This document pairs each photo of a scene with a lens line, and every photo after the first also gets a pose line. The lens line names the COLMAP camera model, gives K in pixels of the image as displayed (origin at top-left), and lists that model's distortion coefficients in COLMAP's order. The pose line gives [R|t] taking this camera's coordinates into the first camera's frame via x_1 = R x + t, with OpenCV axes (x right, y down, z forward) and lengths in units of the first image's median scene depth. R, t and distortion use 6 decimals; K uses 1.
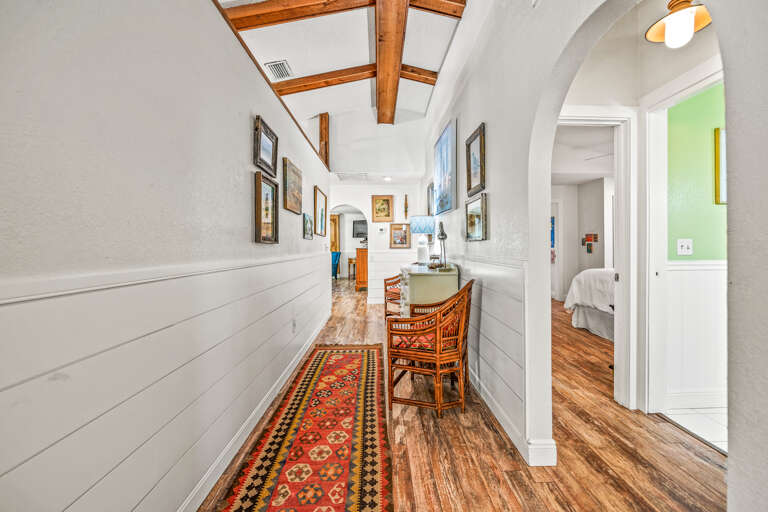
lens RADIAL K [[311.5, 0, 386.6], [0, 311.5, 250.8], [0, 0, 1]] dist [-0.002526, -0.000228]
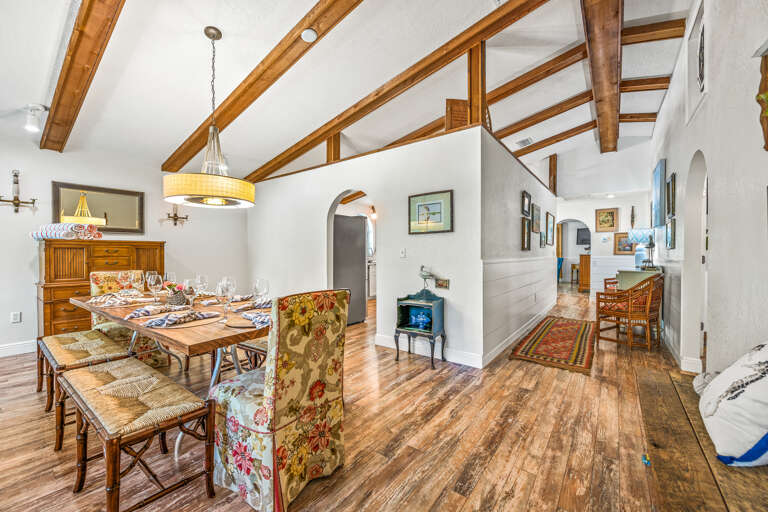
lens RADIAL K [[311.5, 0, 390.0], [0, 311.5, 257.1], [0, 0, 1]] dist [-0.002526, -0.000228]
pose [[0.796536, 0.013735, -0.604435, 0.057945], [-0.013508, 0.999897, 0.004921, 0.007824], [0.604441, 0.004245, 0.796639, -0.494365]]
